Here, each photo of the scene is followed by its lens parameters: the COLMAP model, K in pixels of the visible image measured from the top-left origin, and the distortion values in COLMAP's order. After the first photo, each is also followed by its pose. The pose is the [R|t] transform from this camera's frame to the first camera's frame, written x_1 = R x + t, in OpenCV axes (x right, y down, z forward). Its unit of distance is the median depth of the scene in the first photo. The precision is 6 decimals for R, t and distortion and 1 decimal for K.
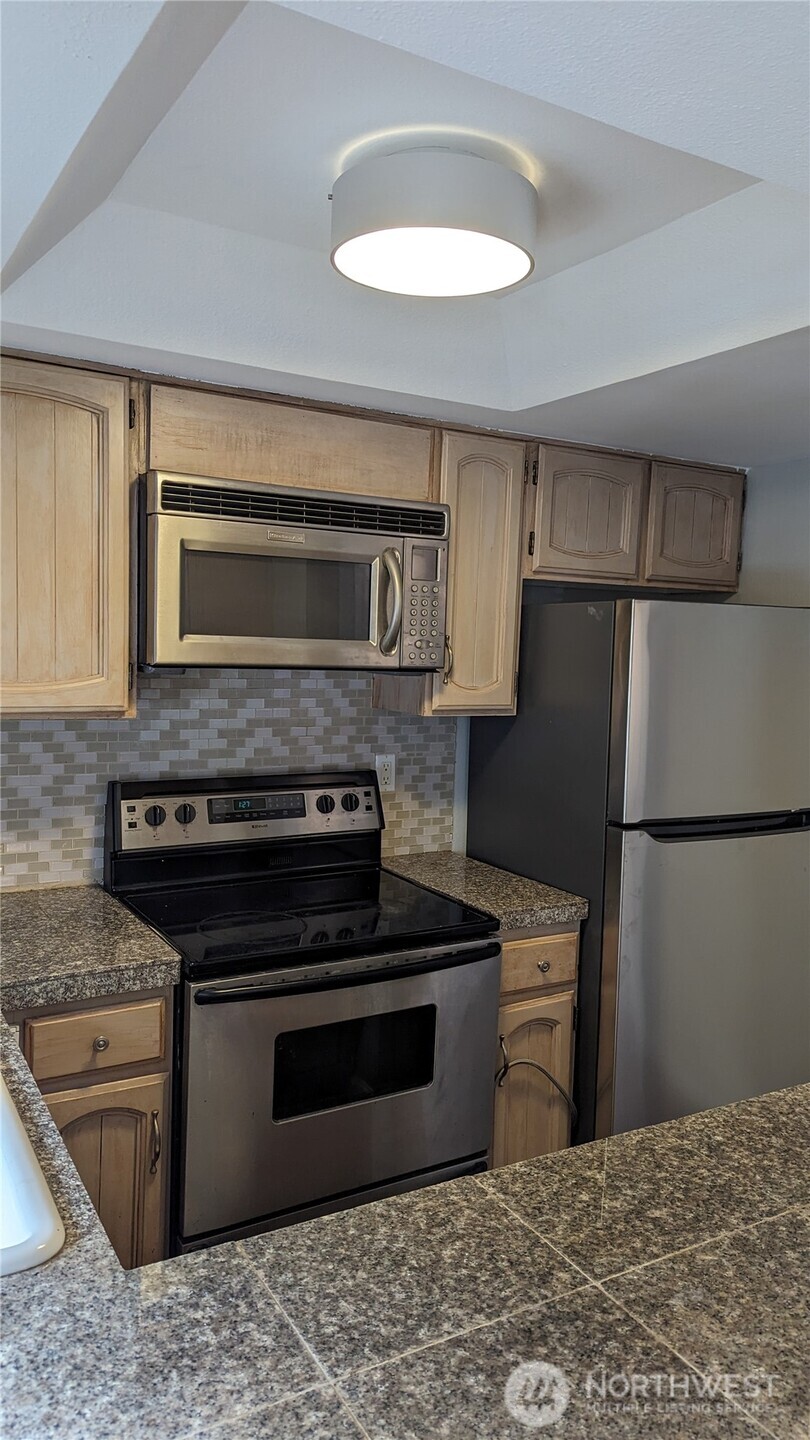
lens RADIAL K [[1033.5, 0, 404.8], [0, 1033.5, 720.6], [0, 0, 1]] dist [0.039722, -0.002200]
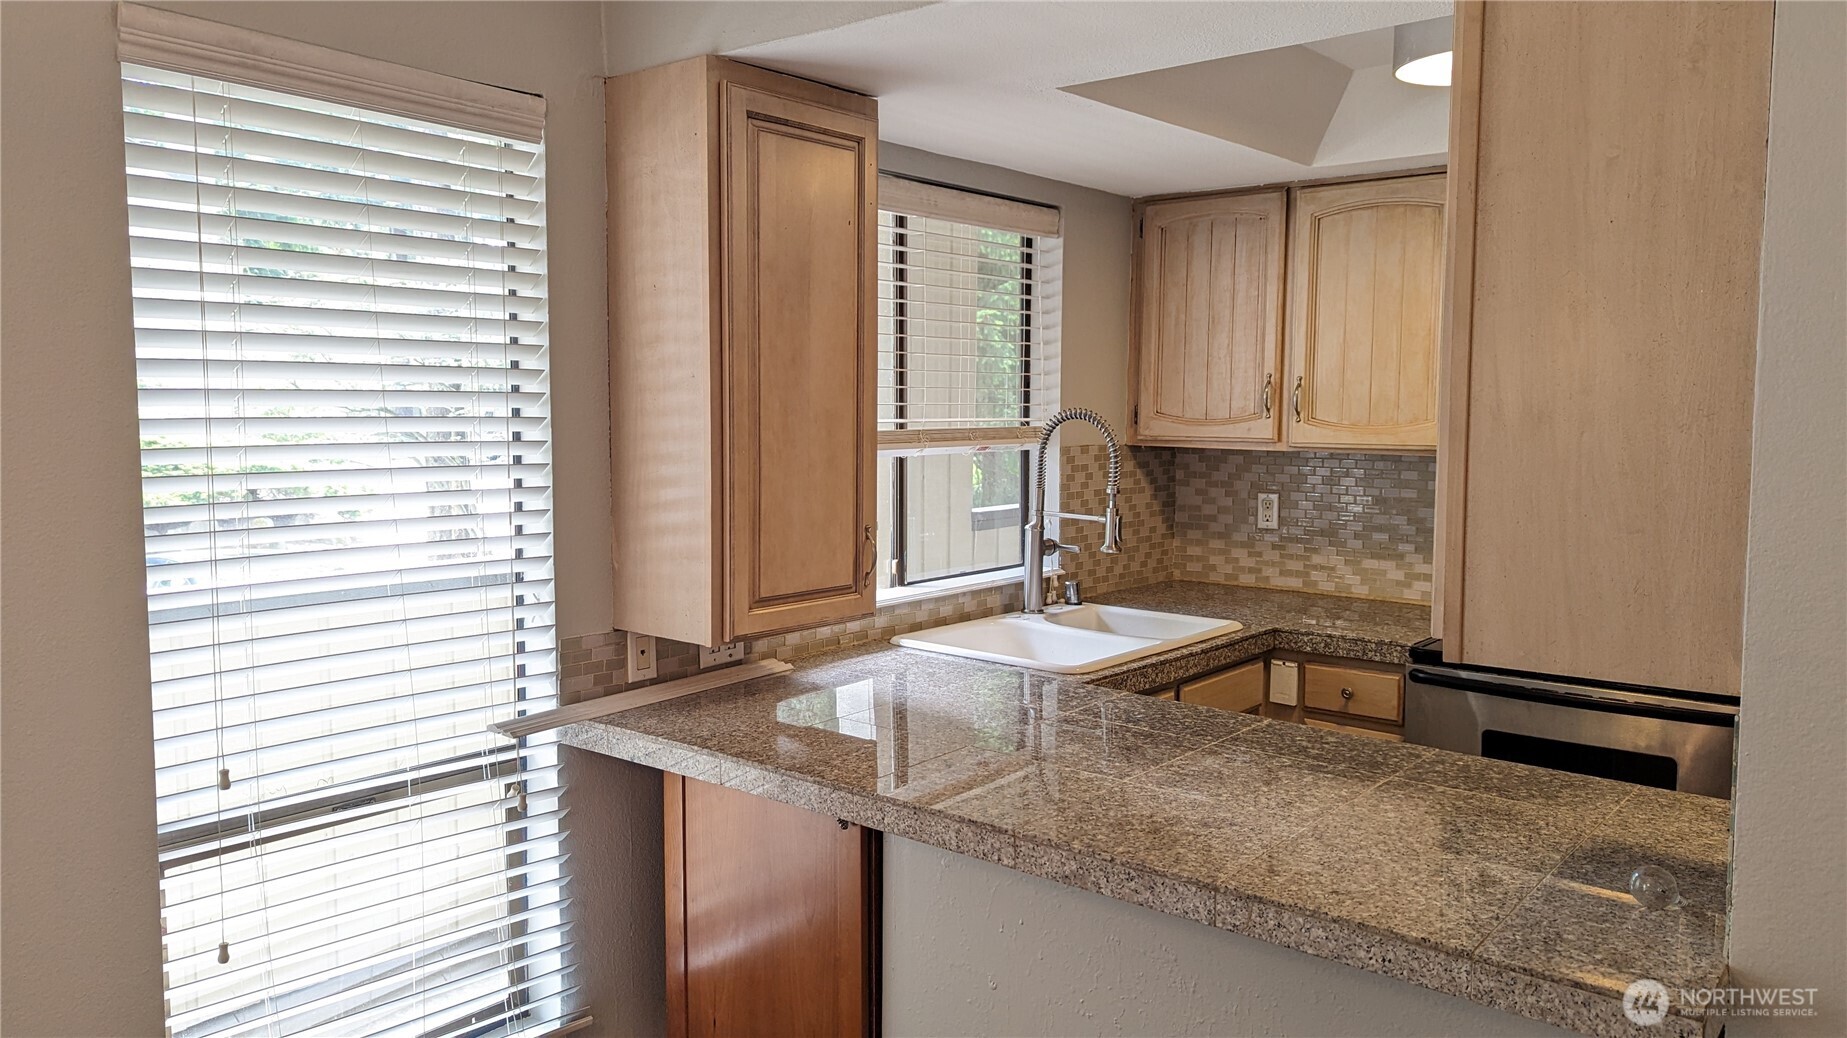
lens RADIAL K [[1325.6, 0, 917.5], [0, 1325.6, 519.6], [0, 0, 1]] dist [0.039722, -0.002200]
pose [[0.340067, 0.051958, -0.938965, 1.096909], [-0.081713, 0.996329, 0.025538, 0.092025], [0.936844, 0.068041, 0.343064, -0.106483]]
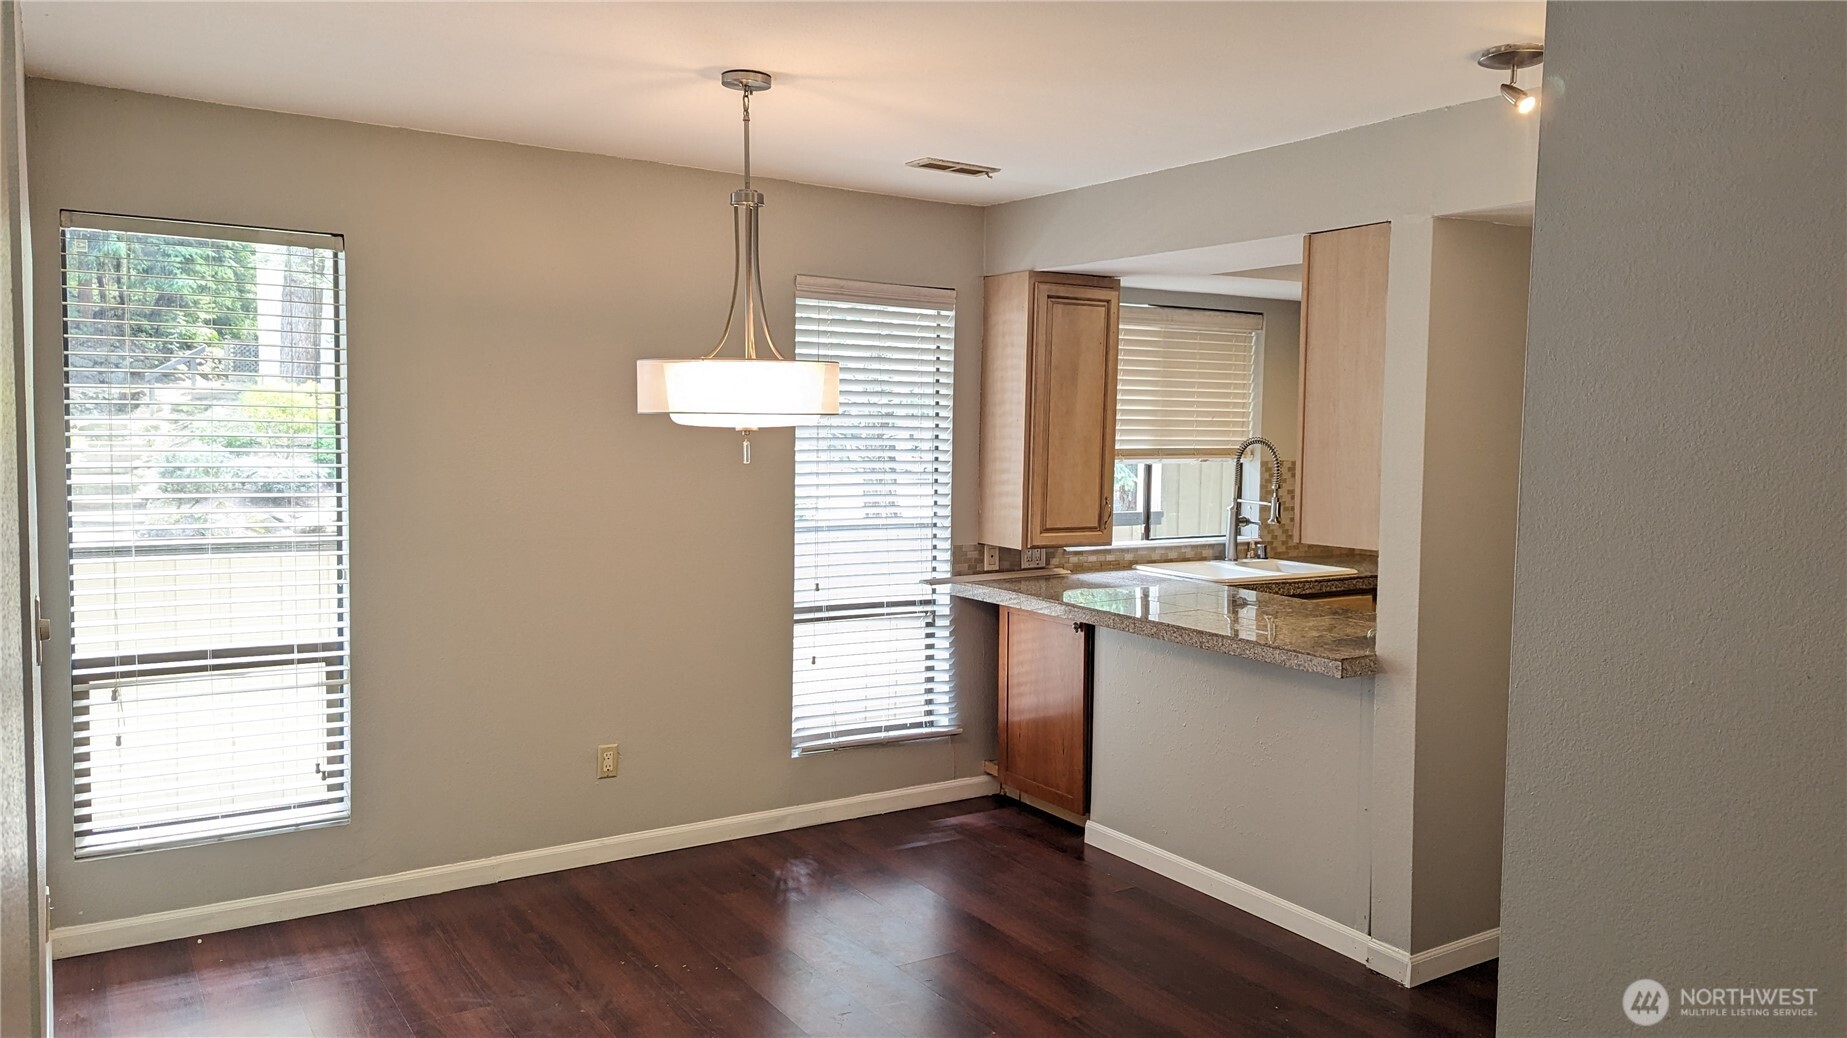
lens RADIAL K [[1325.6, 0, 922.1], [0, 1325.6, 516.0], [0, 0, 1]] dist [0.039722, -0.002200]
pose [[0.052741, 0.041248, -0.997756, 2.235620], [-0.106980, 0.993630, 0.035423, 0.117188], [0.992861, 0.104872, 0.056818, -0.186662]]
